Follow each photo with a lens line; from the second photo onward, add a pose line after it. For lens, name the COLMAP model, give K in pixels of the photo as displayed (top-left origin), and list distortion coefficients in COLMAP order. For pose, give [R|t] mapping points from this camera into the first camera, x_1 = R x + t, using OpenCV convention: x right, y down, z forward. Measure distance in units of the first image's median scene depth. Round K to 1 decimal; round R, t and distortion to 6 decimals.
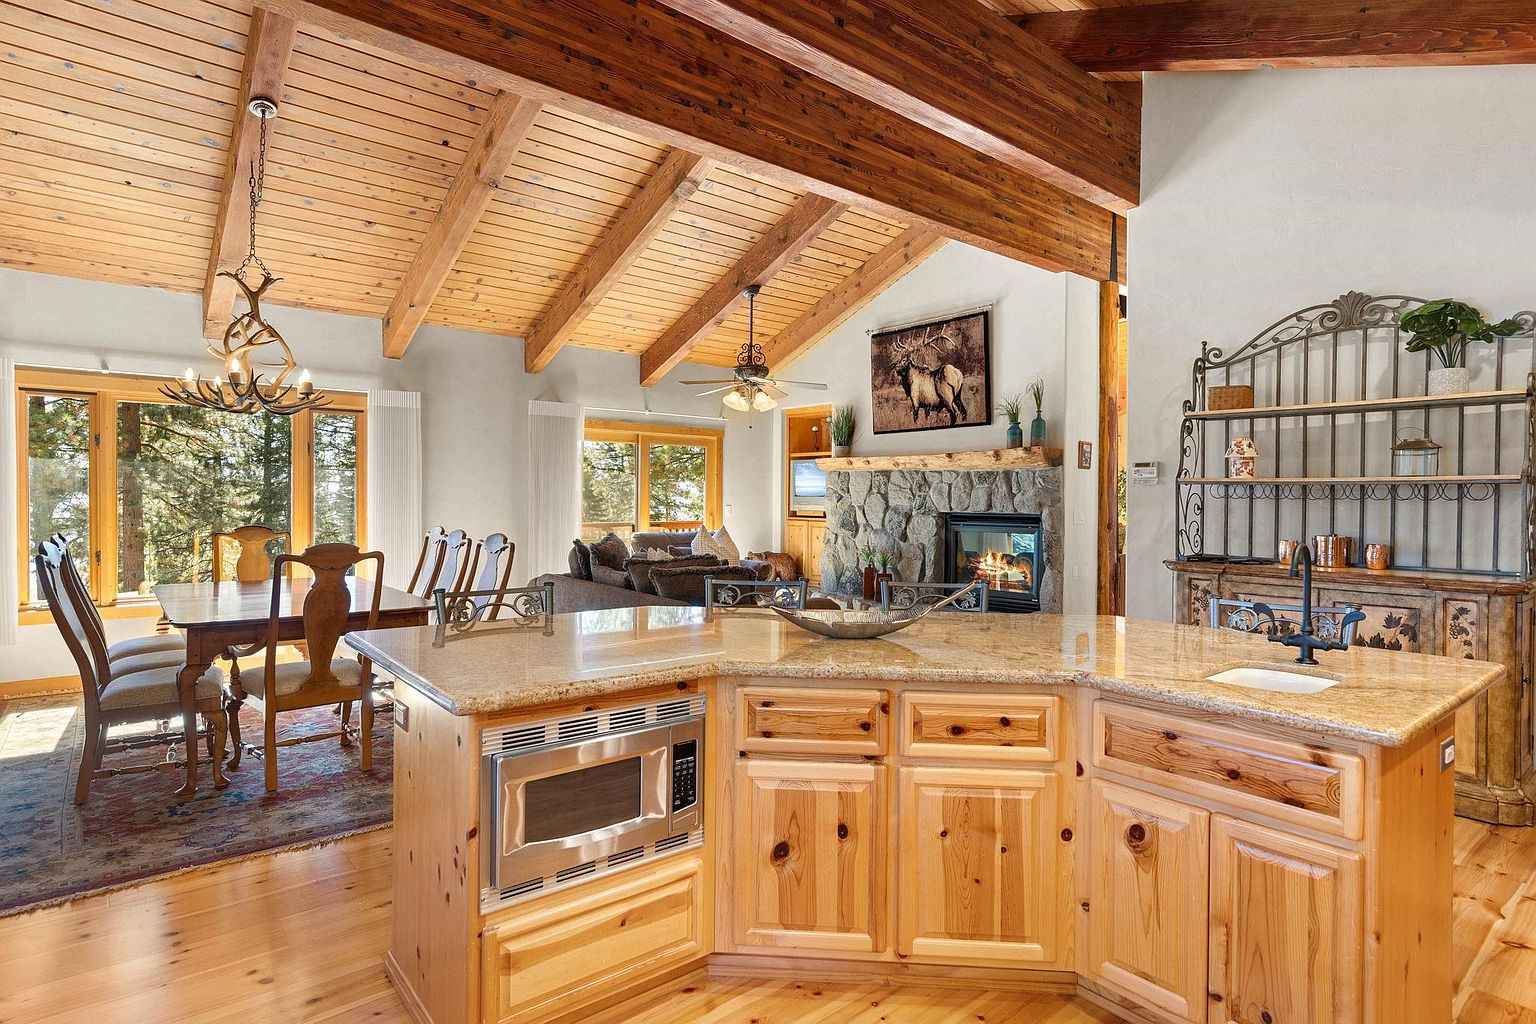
lens RADIAL K [[830.2, 0, 768.0], [0, 830.2, 512.0], [0, 0, 1]] dist [0.005859, 0.000242]
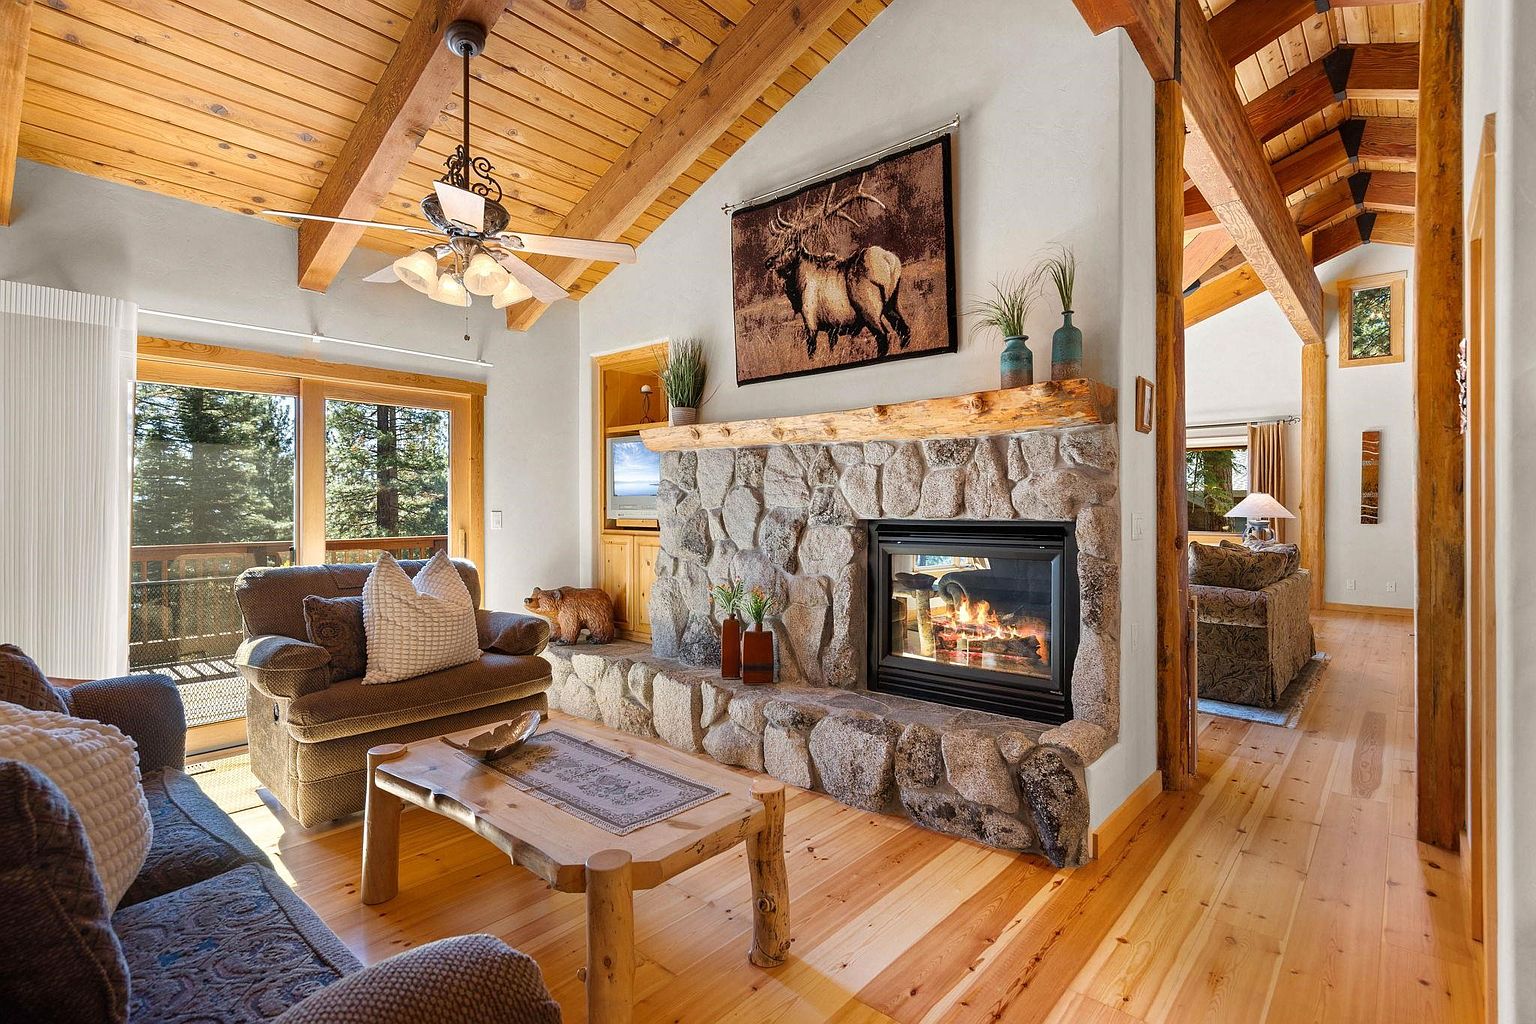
lens RADIAL K [[742.7, 0, 768.0], [0, 742.7, 512.0], [0, 0, 1]] dist [0.002082, 0.000155]
pose [[0.987302, -0.008394, 0.158636, 0.070372], [0.010025, 0.999905, -0.009489, -0.000548], [-0.158541, 0.010958, 0.987292, 0.523595]]
